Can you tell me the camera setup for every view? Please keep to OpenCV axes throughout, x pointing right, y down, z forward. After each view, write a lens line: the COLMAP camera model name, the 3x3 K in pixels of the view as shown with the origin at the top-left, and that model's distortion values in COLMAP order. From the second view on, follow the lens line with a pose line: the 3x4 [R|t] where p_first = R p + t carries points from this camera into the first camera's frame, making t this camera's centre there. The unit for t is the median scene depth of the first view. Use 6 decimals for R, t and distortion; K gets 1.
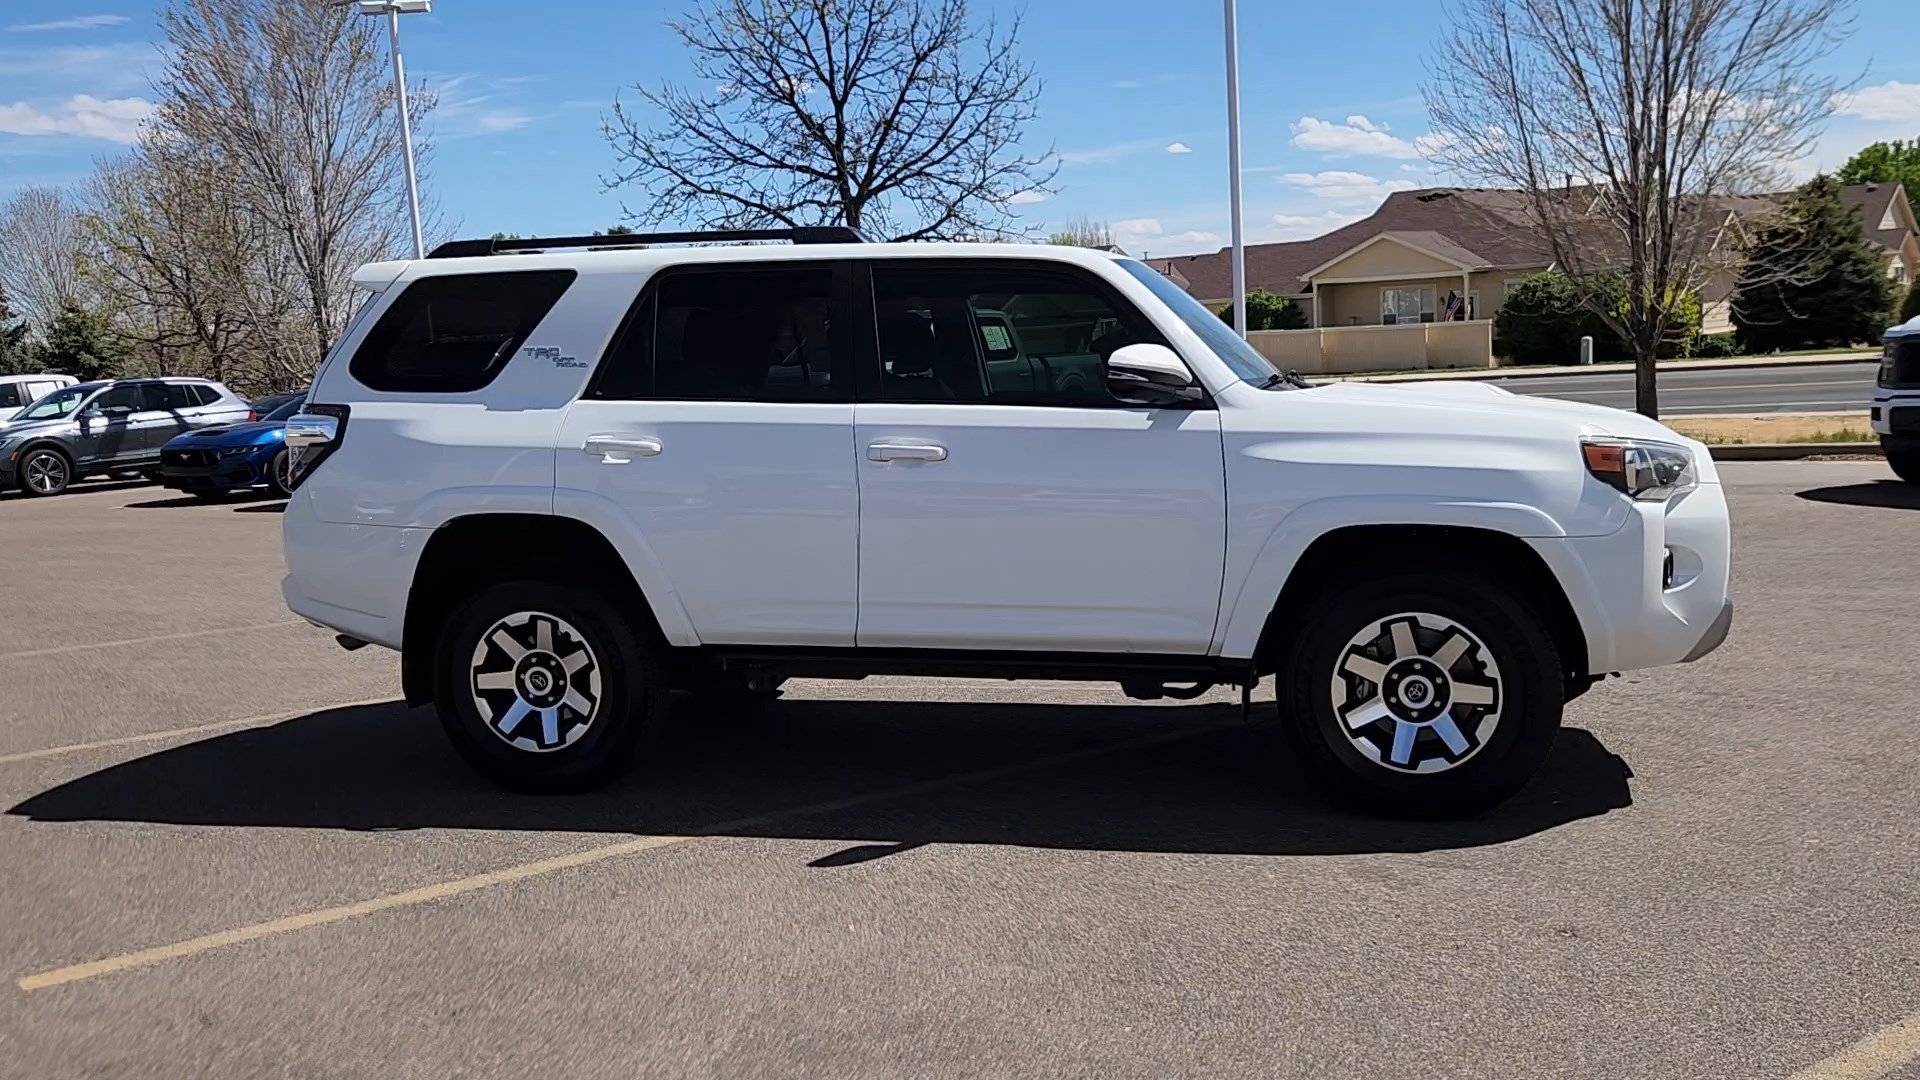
lens RADIAL K [[1630.1, 0, 939.3], [0, 1630.1, 538.4], [0, 0, 1]] dist [0.032513, -0.022453]
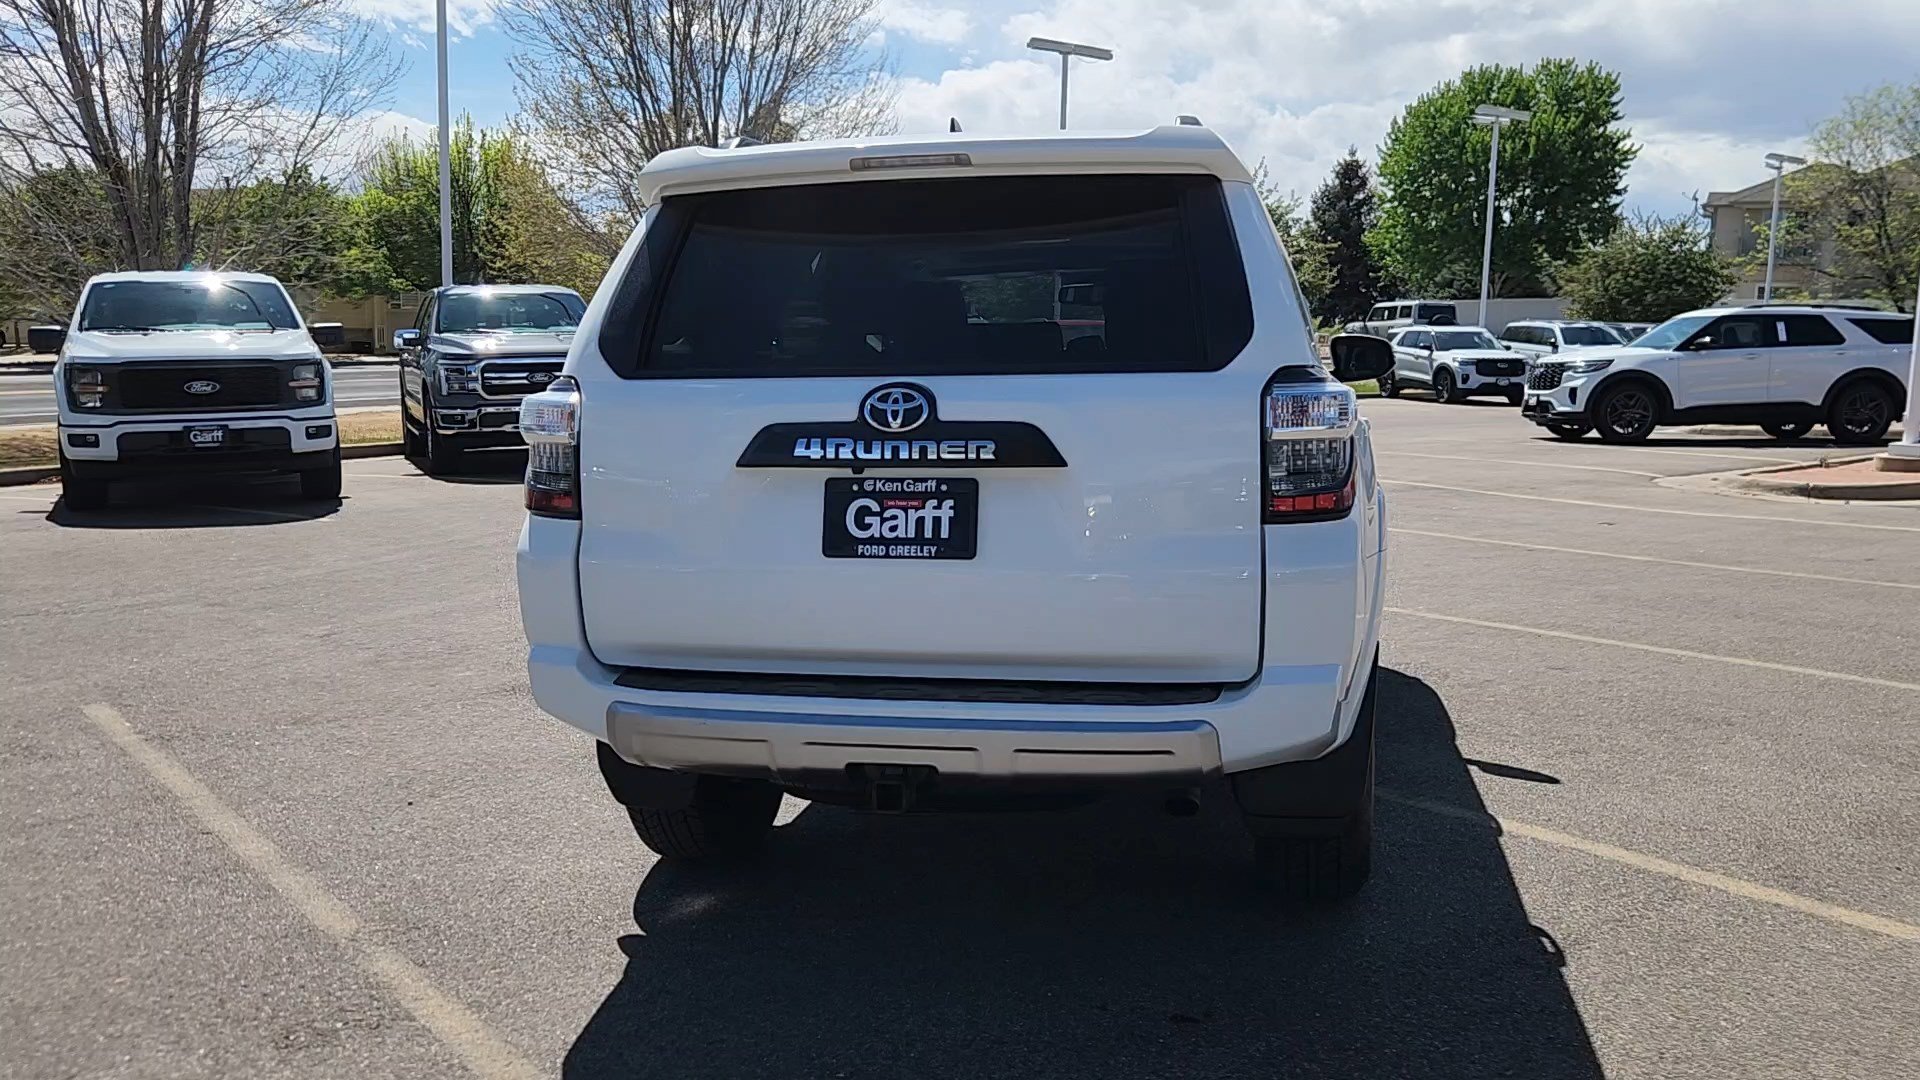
lens RADIAL K [[1630.1, 0, 950.7], [0, 1630.1, 539.9], [0, 0, 1]] dist [0.032513, -0.022453]
pose [[-0.026240, -0.074740, 0.996858, -0.998919], [0.110839, 0.990835, 0.077206, -0.083798], [-0.993492, 0.112516, -0.017715, 1.197257]]
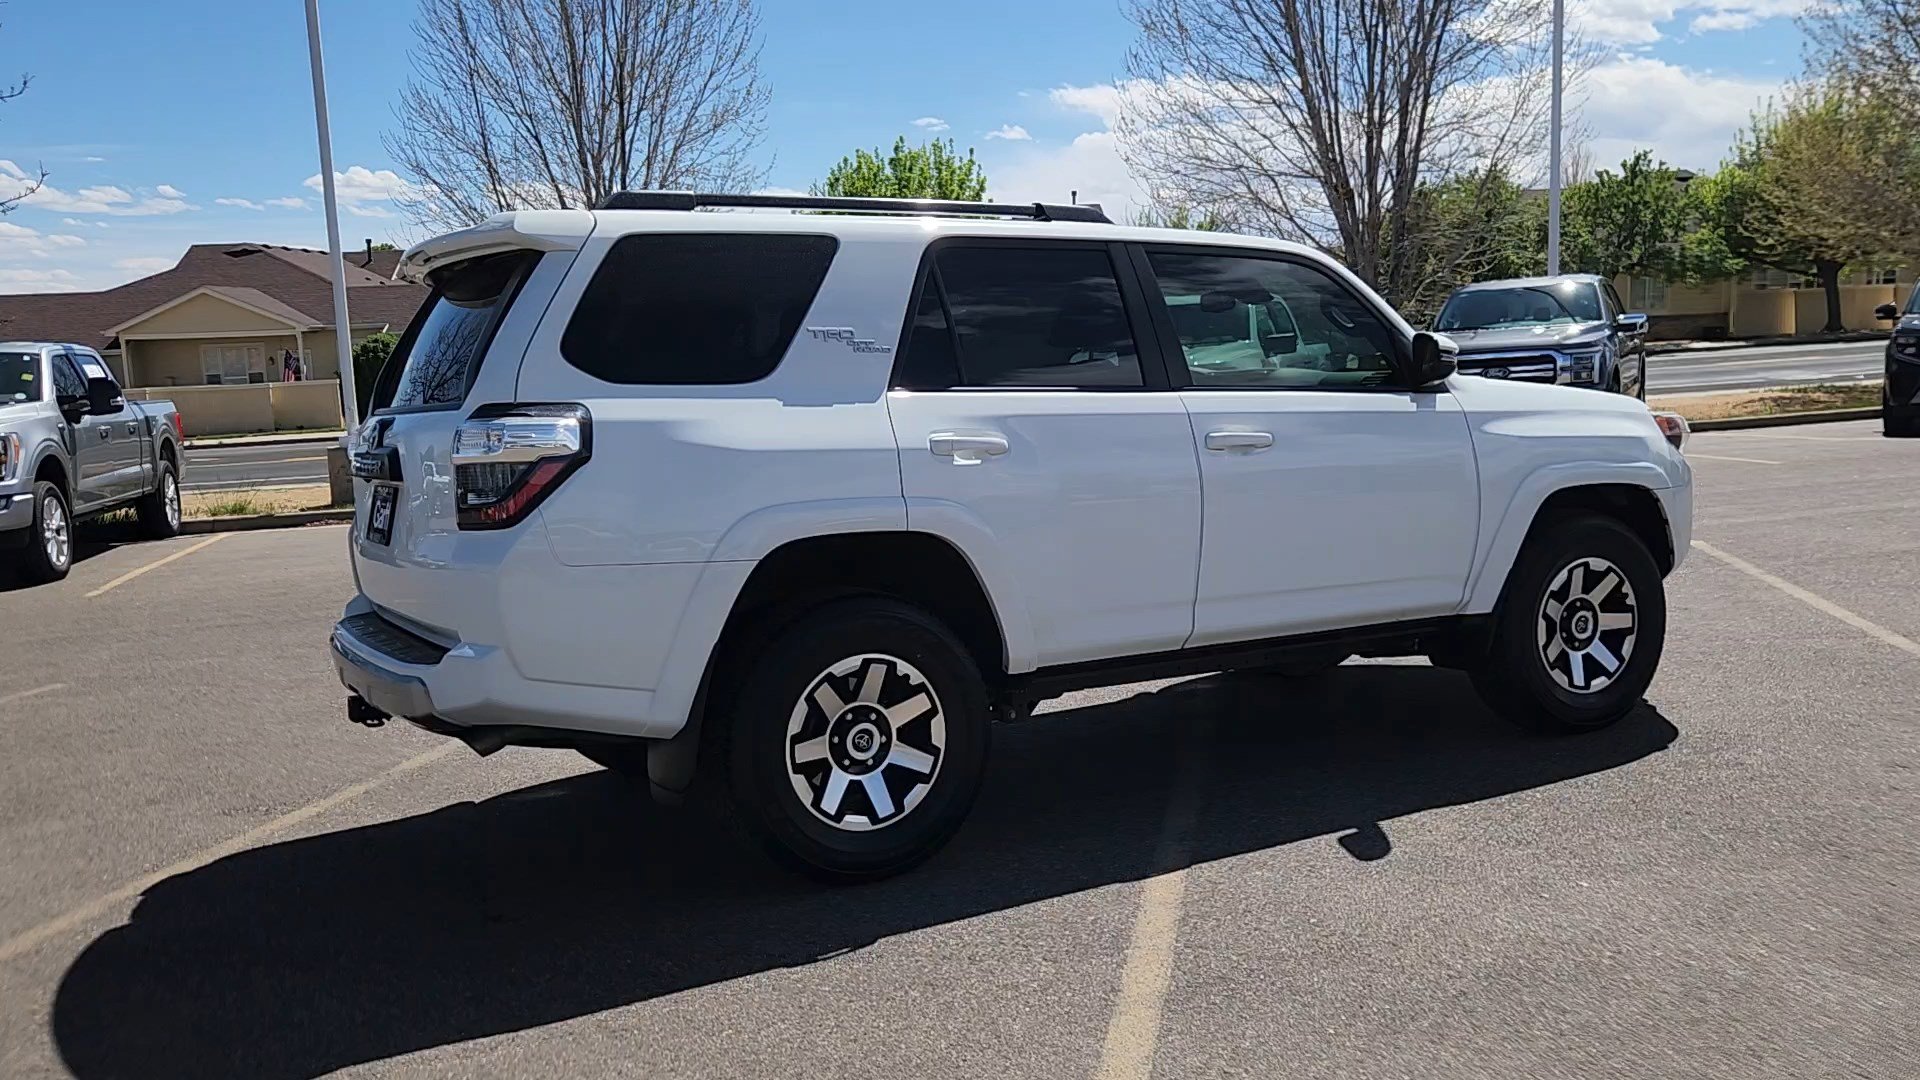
lens RADIAL K [[1630.1, 0, 948.6], [0, 1630.1, 544.5], [0, 0, 1]] dist [0.032513, -0.022453]
pose [[0.728053, -0.064154, 0.682512, -0.763496], [0.089329, 0.996001, -0.001669, -0.004118], [-0.679675, 0.062183, 0.730873, 0.381955]]
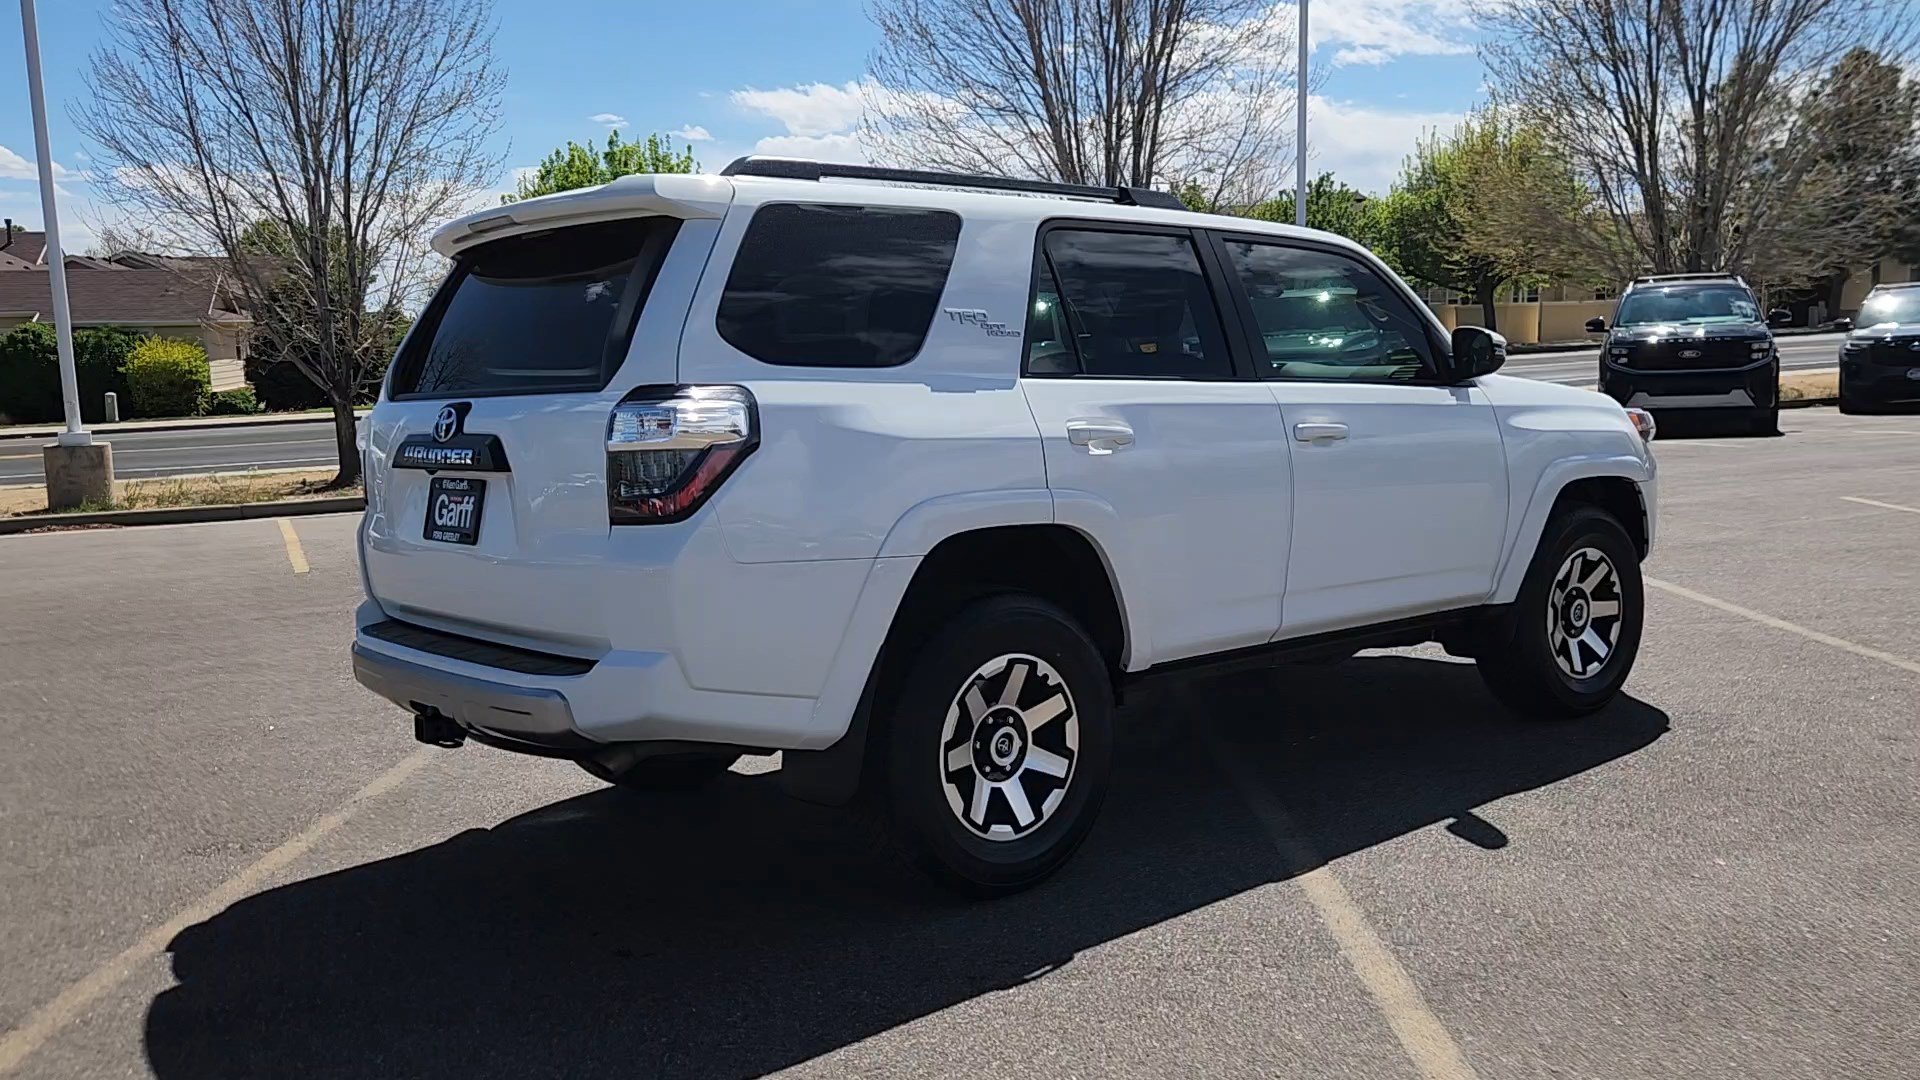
lens RADIAL K [[1630.1, 0, 946.3], [0, 1630.1, 543.4], [0, 0, 1]] dist [0.032513, -0.022453]
pose [[0.585944, -0.068223, 0.807475, -0.877364], [0.097584, 0.995139, 0.013267, -0.019701], [-0.804455, 0.071023, 0.589753, 0.571575]]
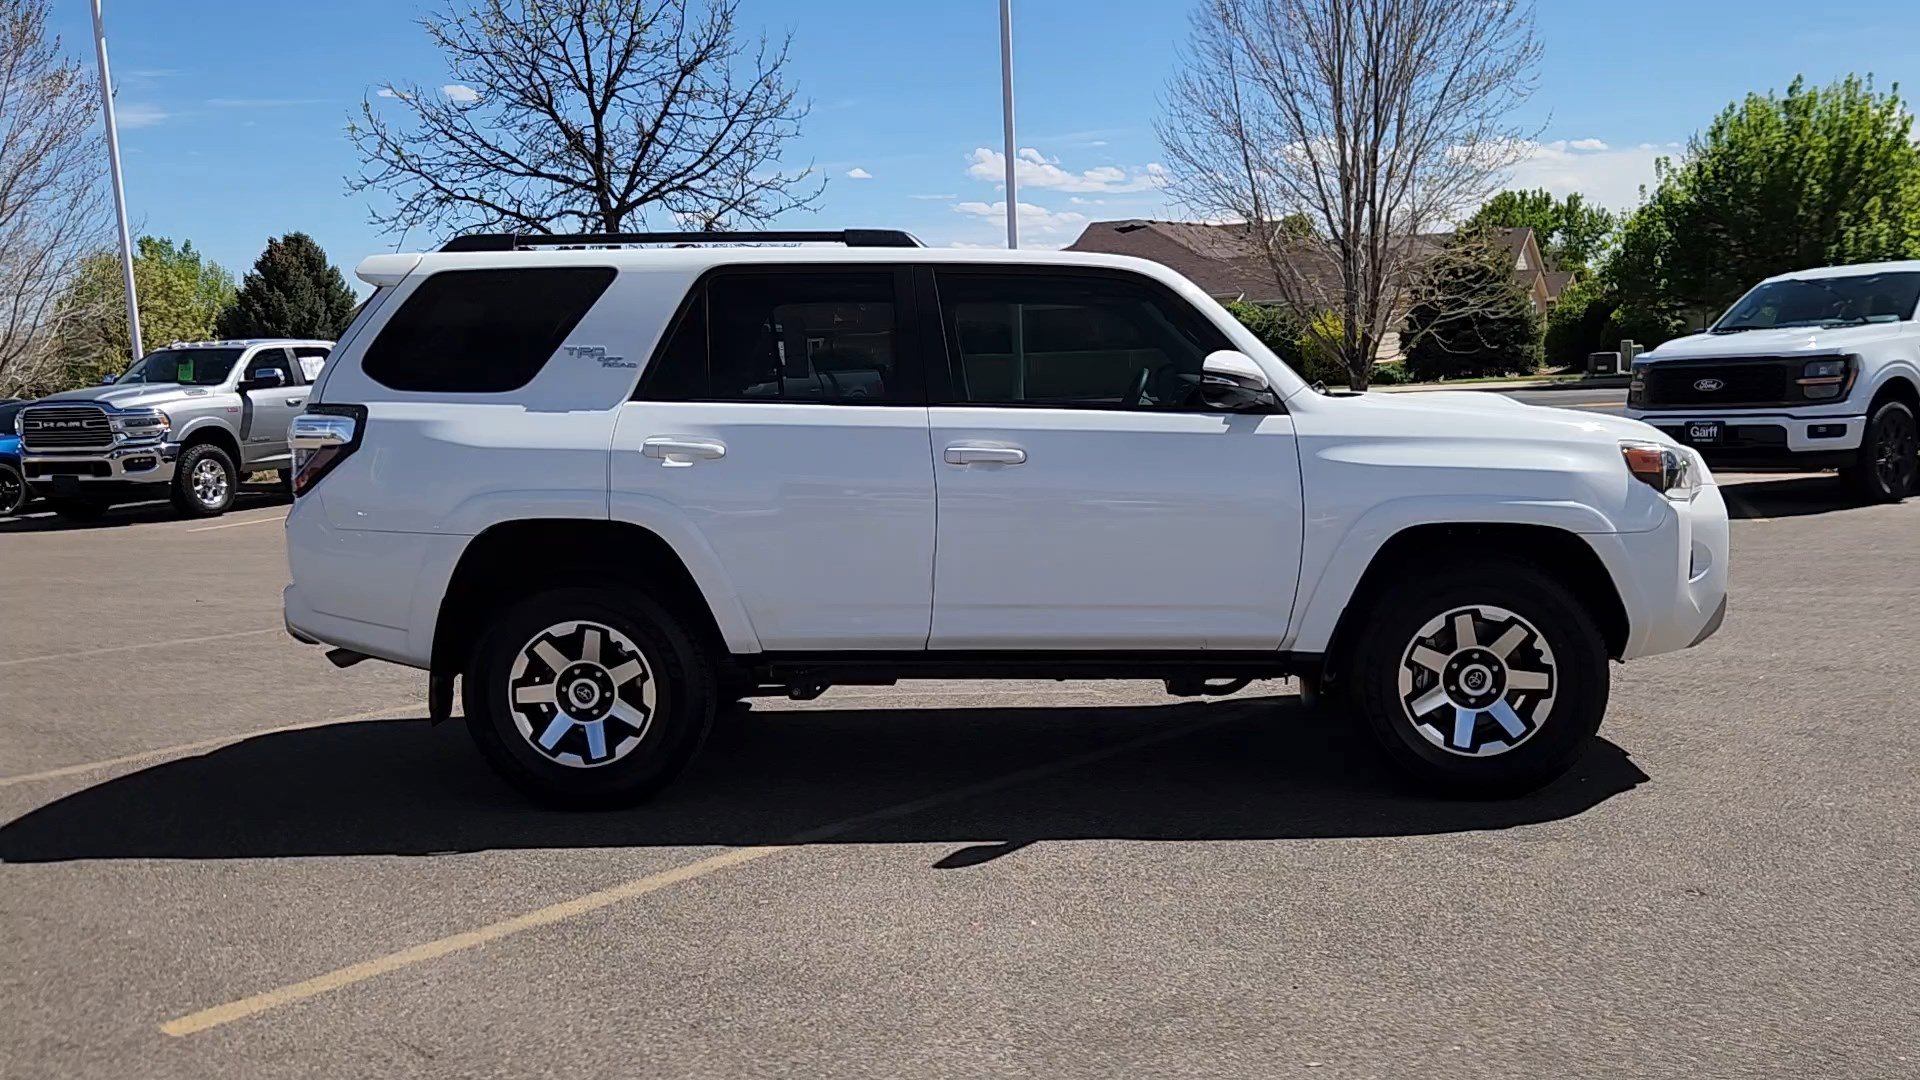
lens RADIAL K [[1630.1, 0, 940.6], [0, 1630.1, 538.5], [0, 0, 1]] dist [0.032513, -0.022453]
pose [[0.981456, -0.007083, 0.191555, -0.224603], [0.009536, 0.999884, -0.011888, 0.009781], [-0.191448, 0.013494, 0.981410, 0.016088]]
